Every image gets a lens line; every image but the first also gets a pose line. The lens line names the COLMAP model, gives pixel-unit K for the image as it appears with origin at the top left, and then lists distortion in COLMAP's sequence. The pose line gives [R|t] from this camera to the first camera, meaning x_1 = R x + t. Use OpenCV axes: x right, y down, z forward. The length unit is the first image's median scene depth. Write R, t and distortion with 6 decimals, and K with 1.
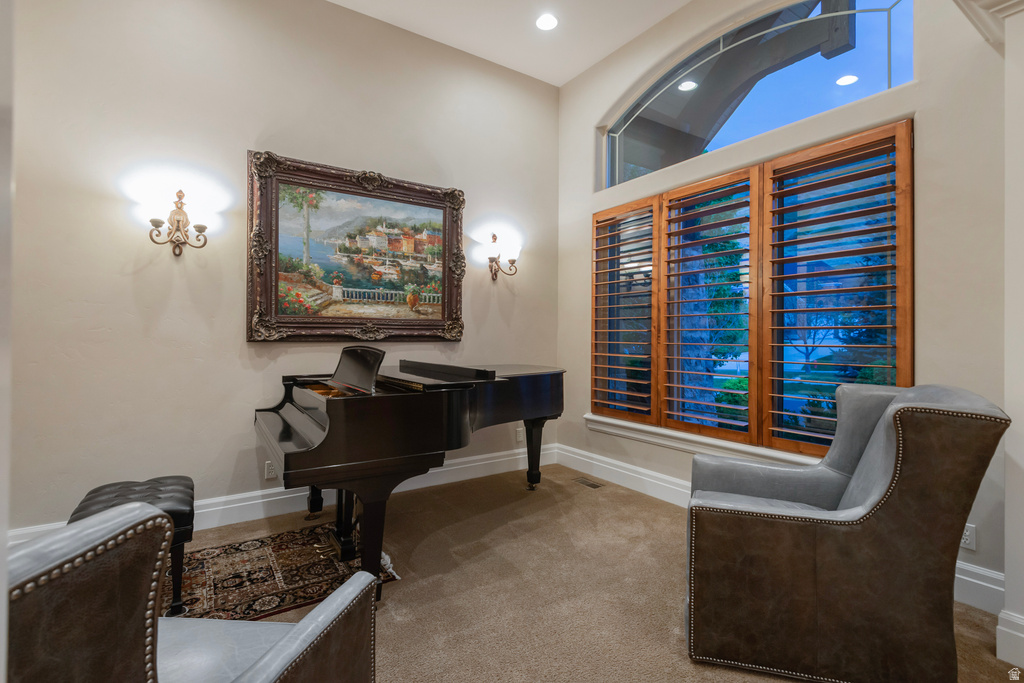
lens RADIAL K [[488.5, 0, 497.4], [0, 488.5, 329.6], [0, 0, 1]] dist [0.028105, -0.022480]
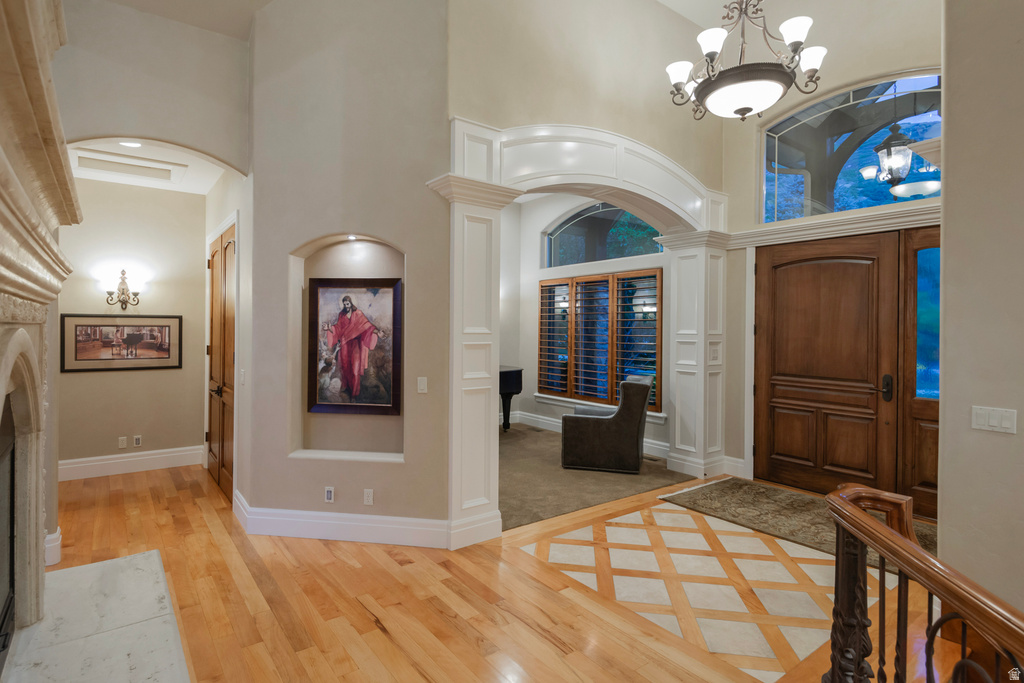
lens RADIAL K [[531.4, 0, 488.3], [0, 531.4, 317.3], [0, 0, 1]] dist [-0.002865, -0.001319]
pose [[0.998070, 0.006071, 0.061801, -0.127265], [-0.005782, 0.999972, -0.004845, -0.109002], [-0.061829, 0.004479, 0.998077, -1.067490]]
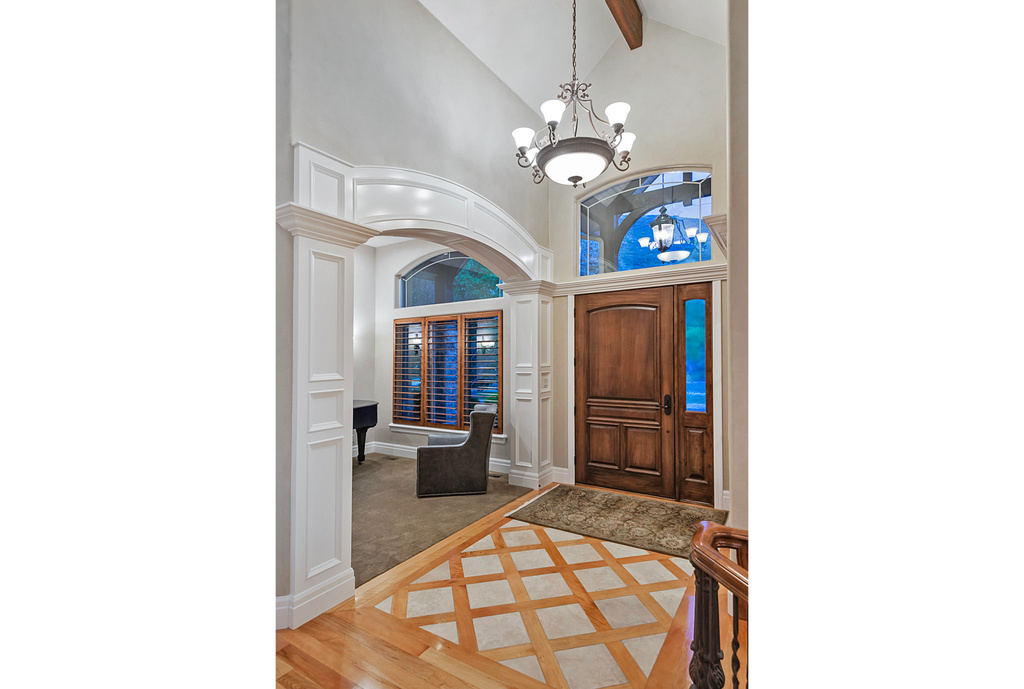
lens RADIAL K [[442.4, 0, 512.3], [0, 442.4, 333.4], [0, 0, 1]] dist [0.026641, -0.000238]
pose [[0.912134, 0.007304, 0.409827, -0.111555], [0.008541, 0.999285, -0.036820, -0.131484], [-0.409803, 0.037086, 0.911420, -0.920334]]
